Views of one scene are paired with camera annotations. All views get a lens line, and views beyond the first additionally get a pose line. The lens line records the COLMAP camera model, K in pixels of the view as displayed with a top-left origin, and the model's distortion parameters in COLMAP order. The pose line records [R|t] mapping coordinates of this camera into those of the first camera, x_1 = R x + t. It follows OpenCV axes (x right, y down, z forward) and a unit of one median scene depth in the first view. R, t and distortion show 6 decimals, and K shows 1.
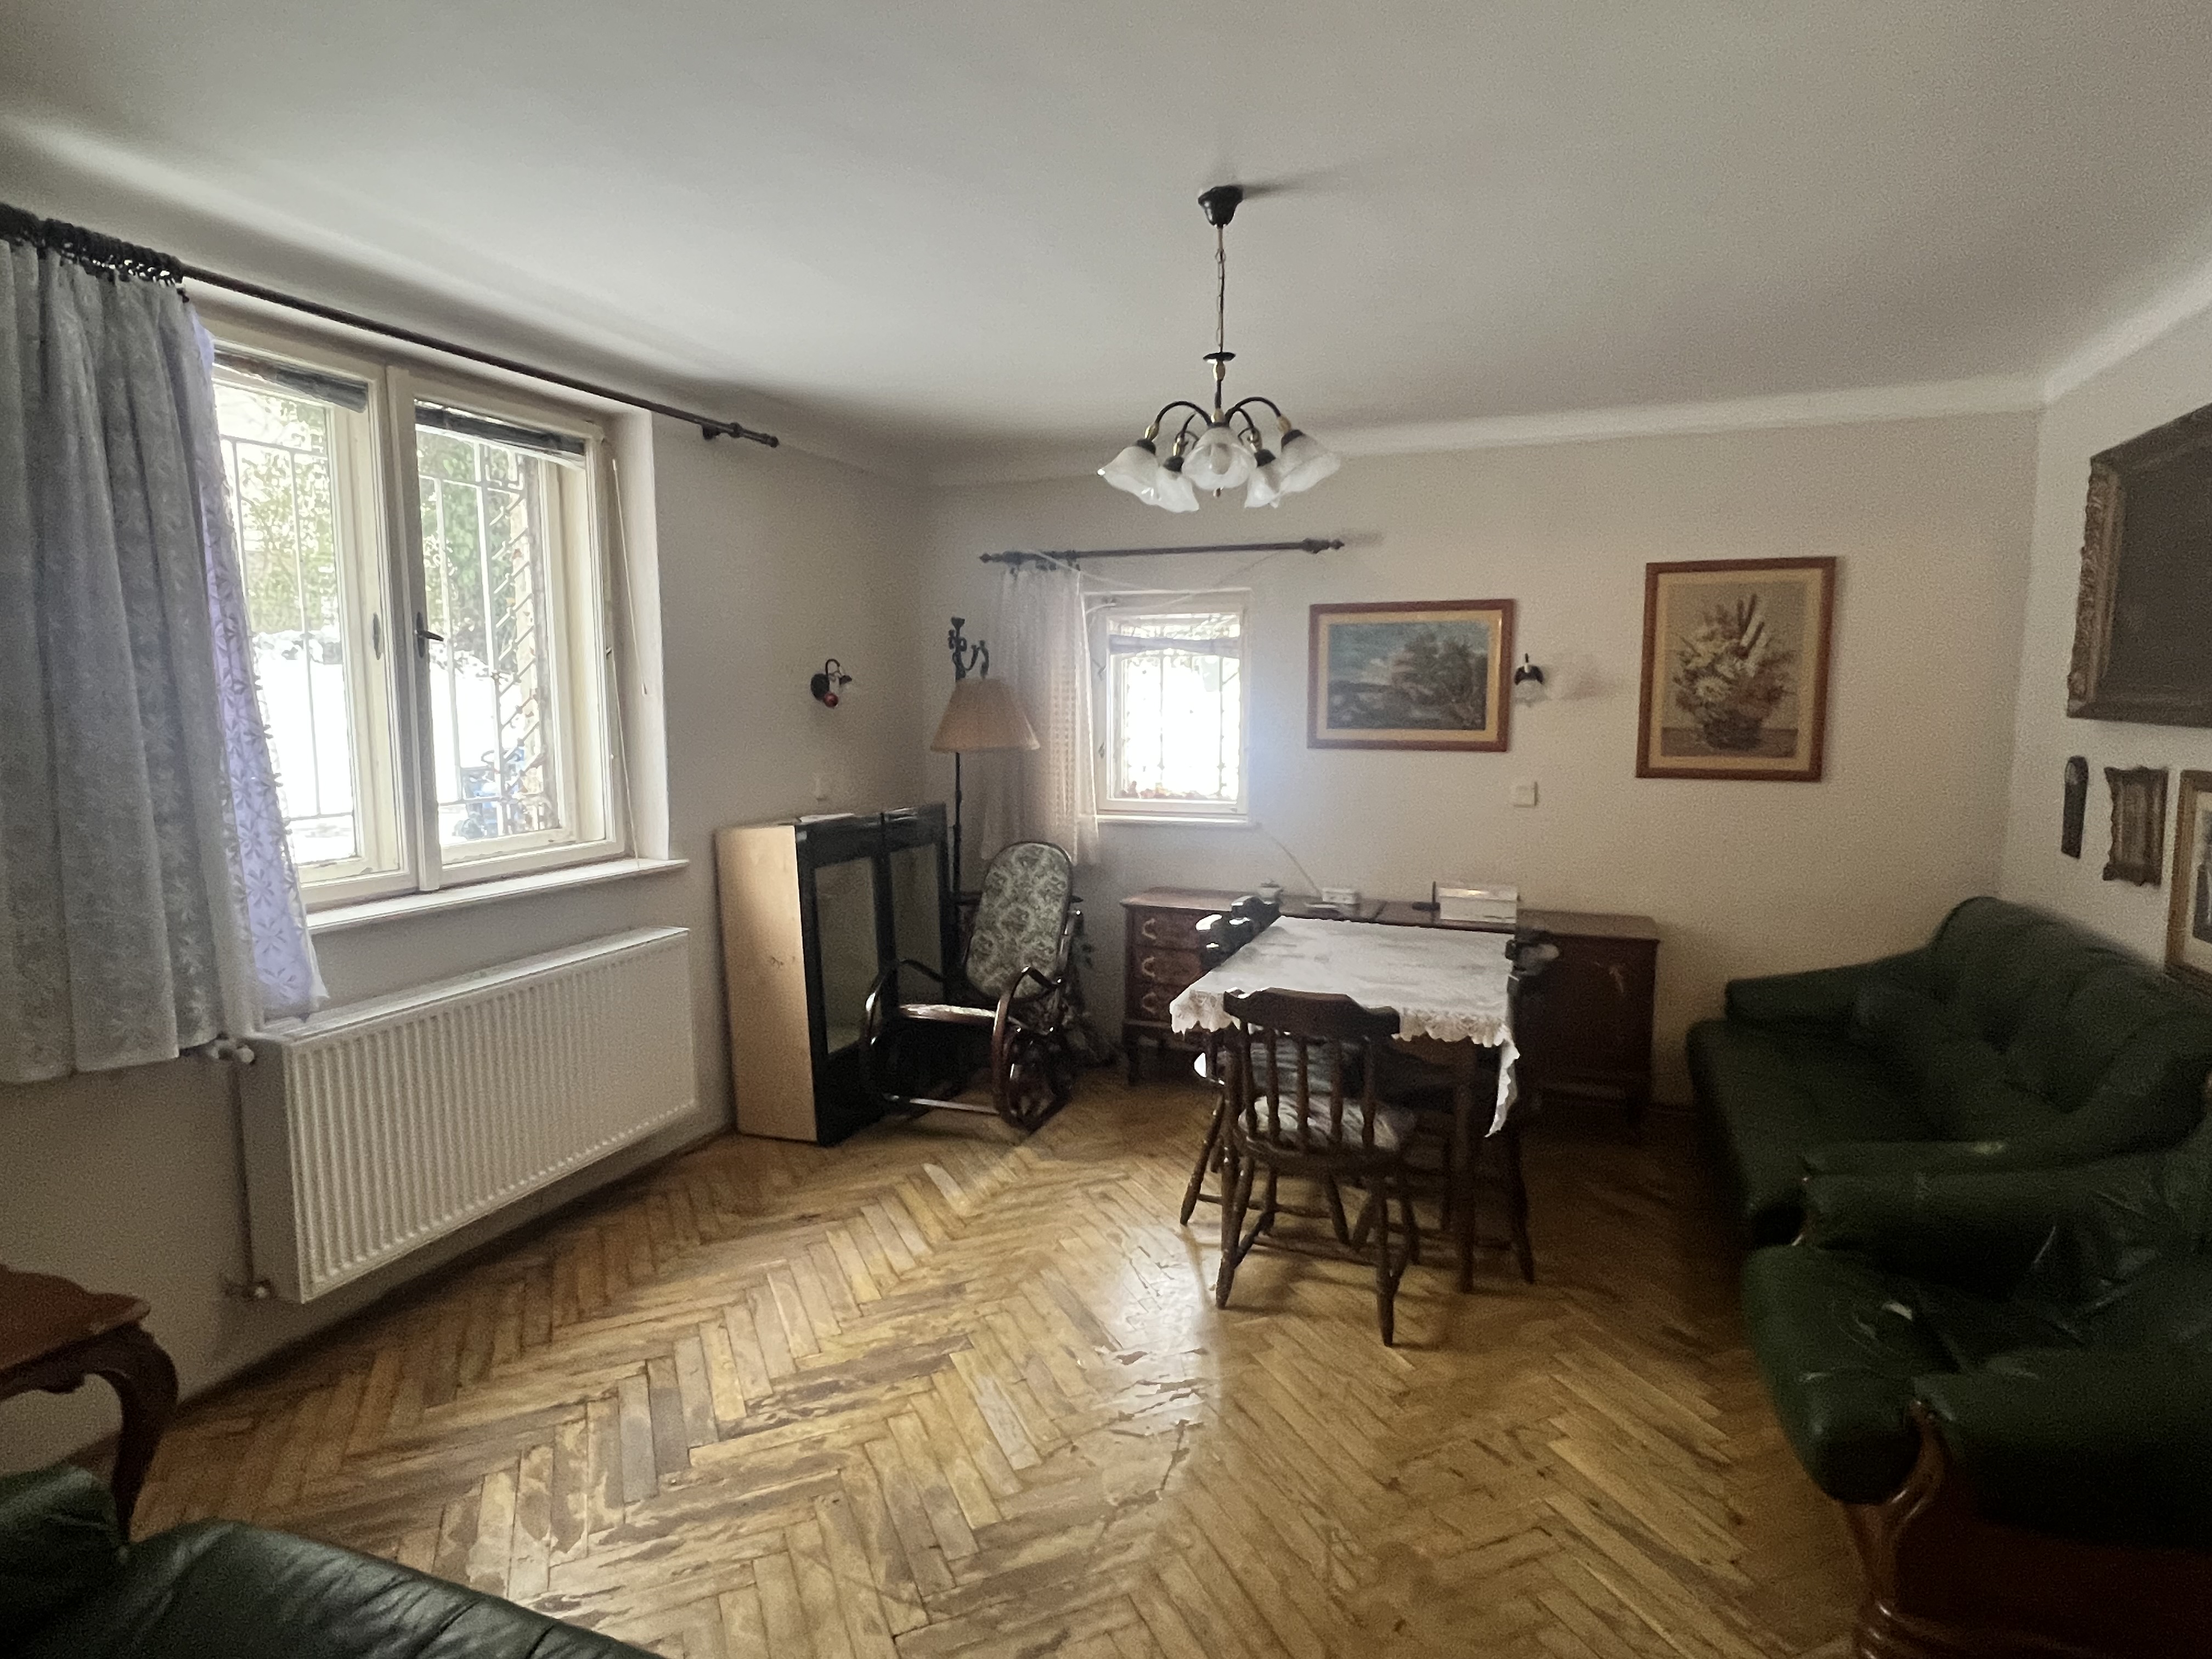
lens RADIAL K [[1193.8, 0, 1110.8], [0, 1193.8, 836.0], [0, 0, 1]] dist [-0.001910, -0.000932]
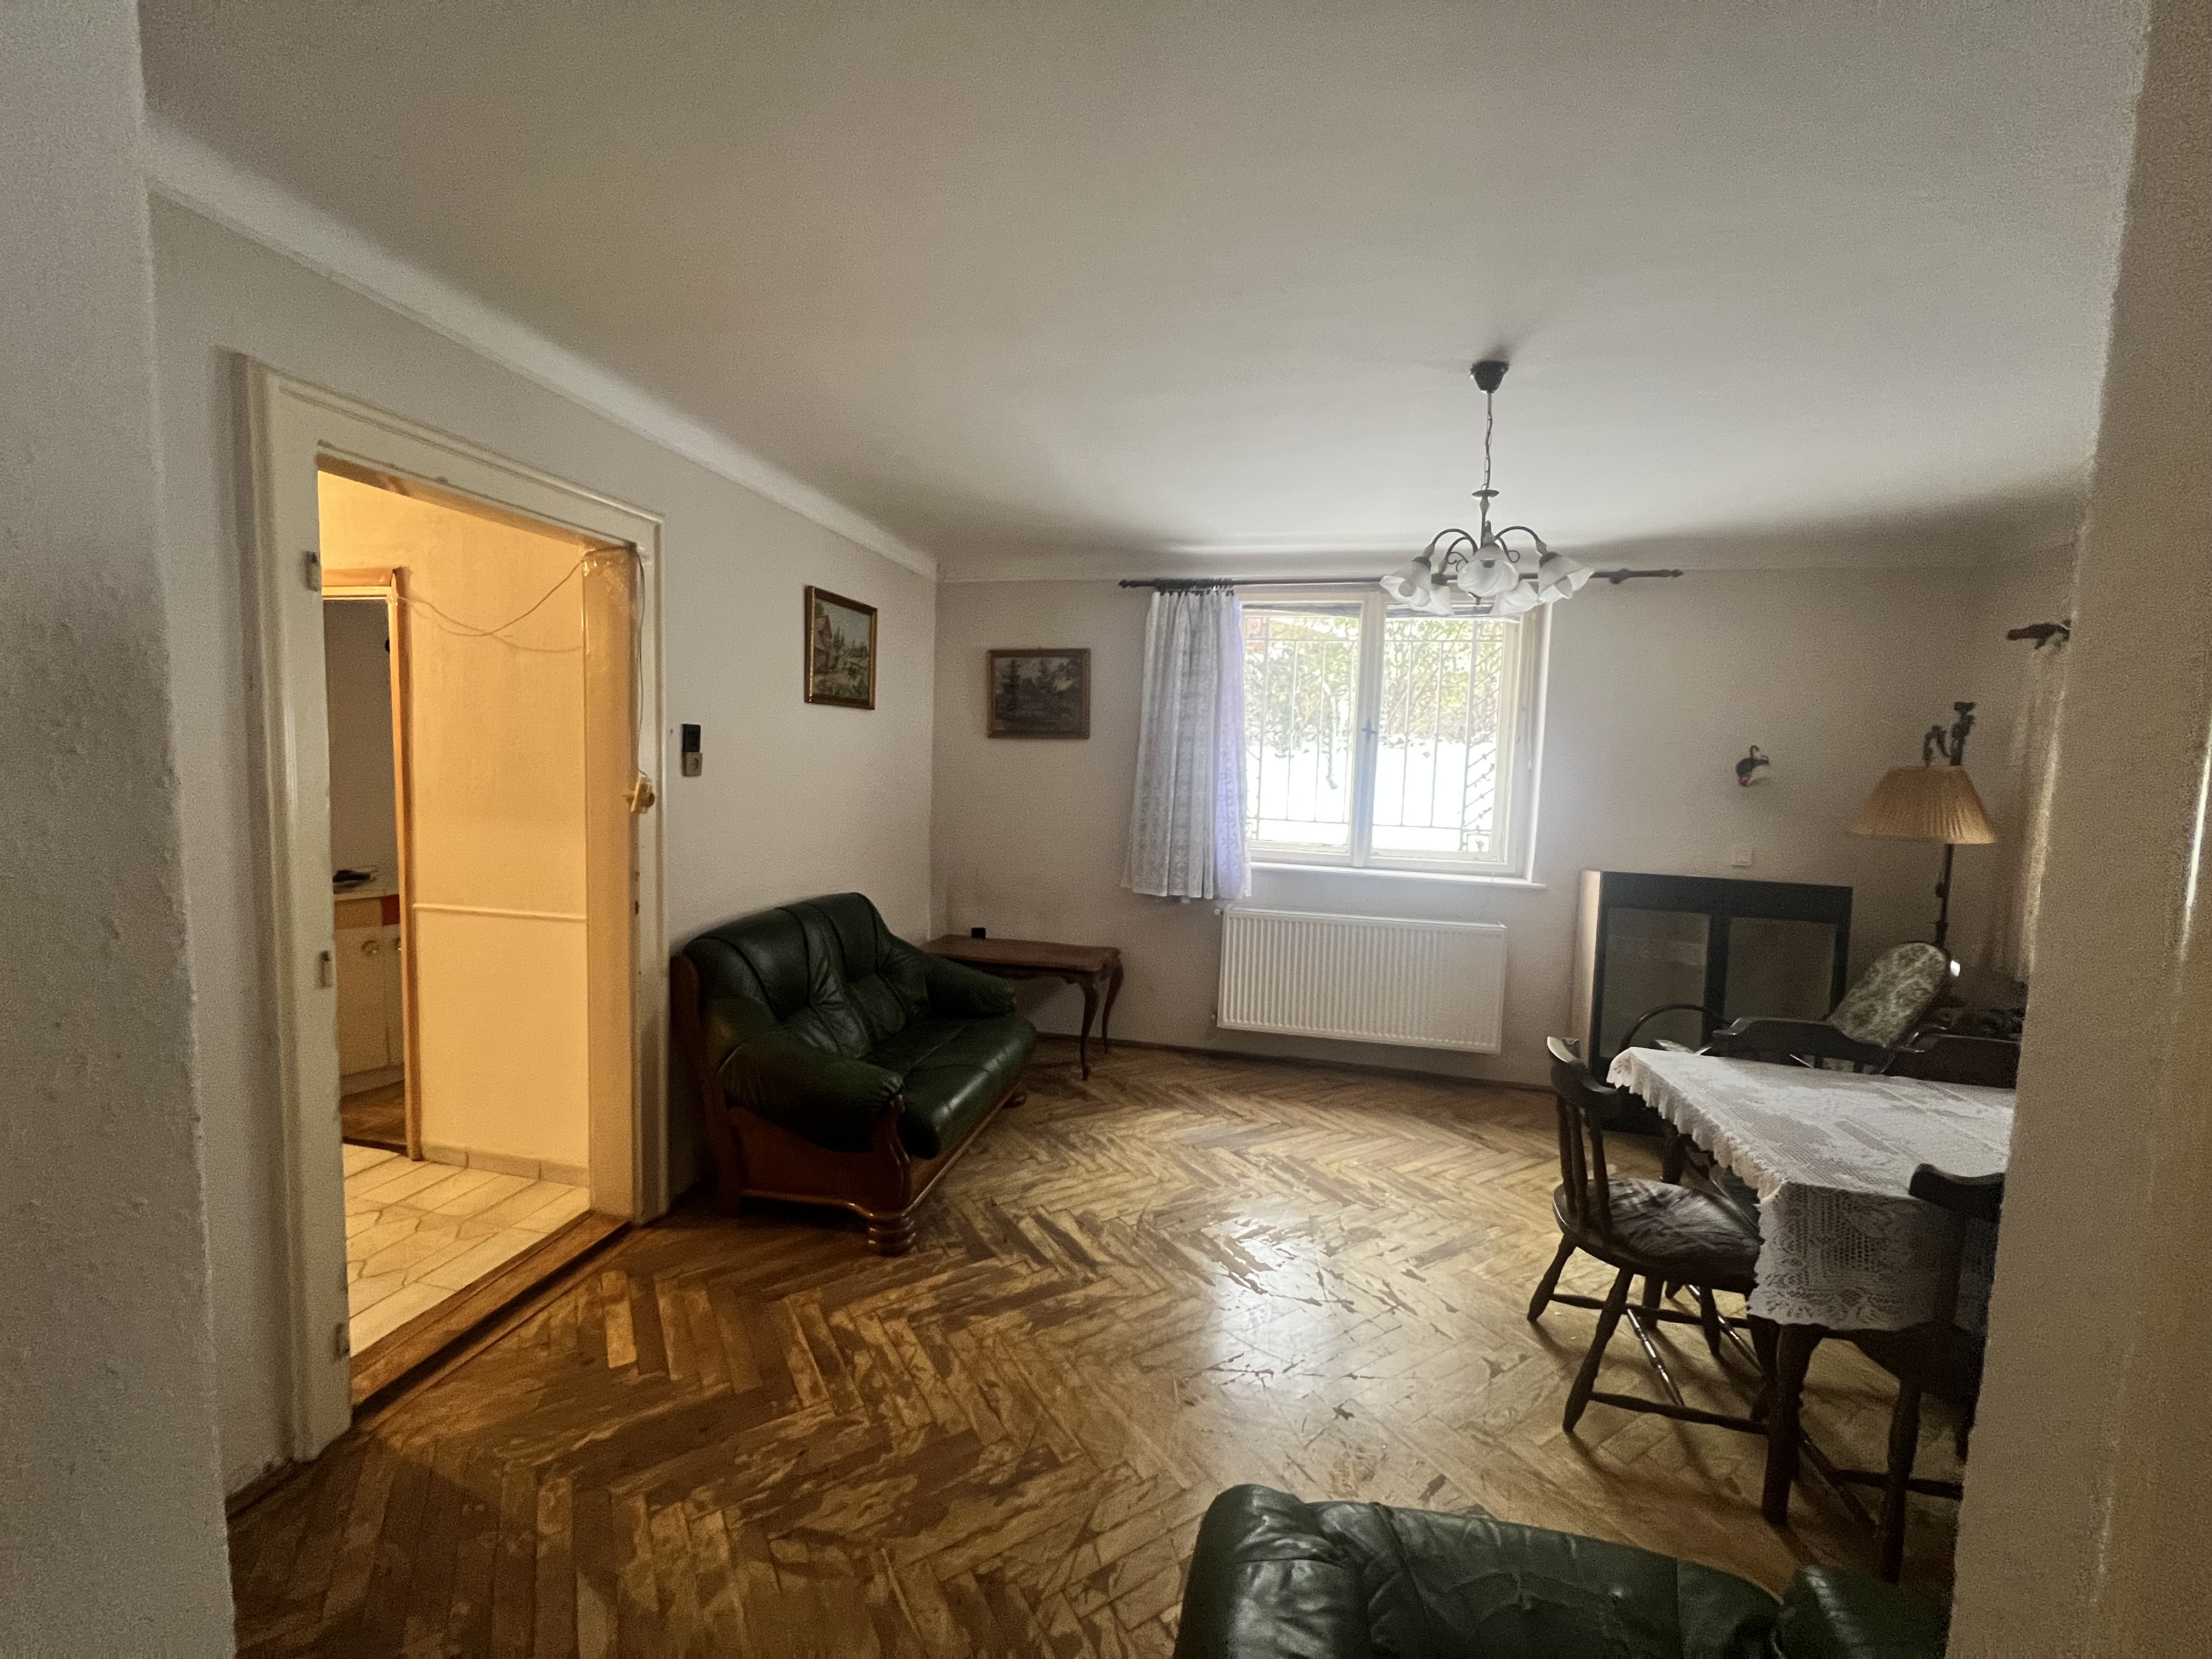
lens RADIAL K [[888.4, 0, 1106.9], [0, 888.4, 825.9], [0, 0, 1]] dist [0.000907, 0.000133]
pose [[0.149495, 0.082579, -0.985308, 0.853611], [-0.153624, 0.986345, 0.059357, -0.045673], [0.976755, 0.142494, 0.160140, 0.446474]]
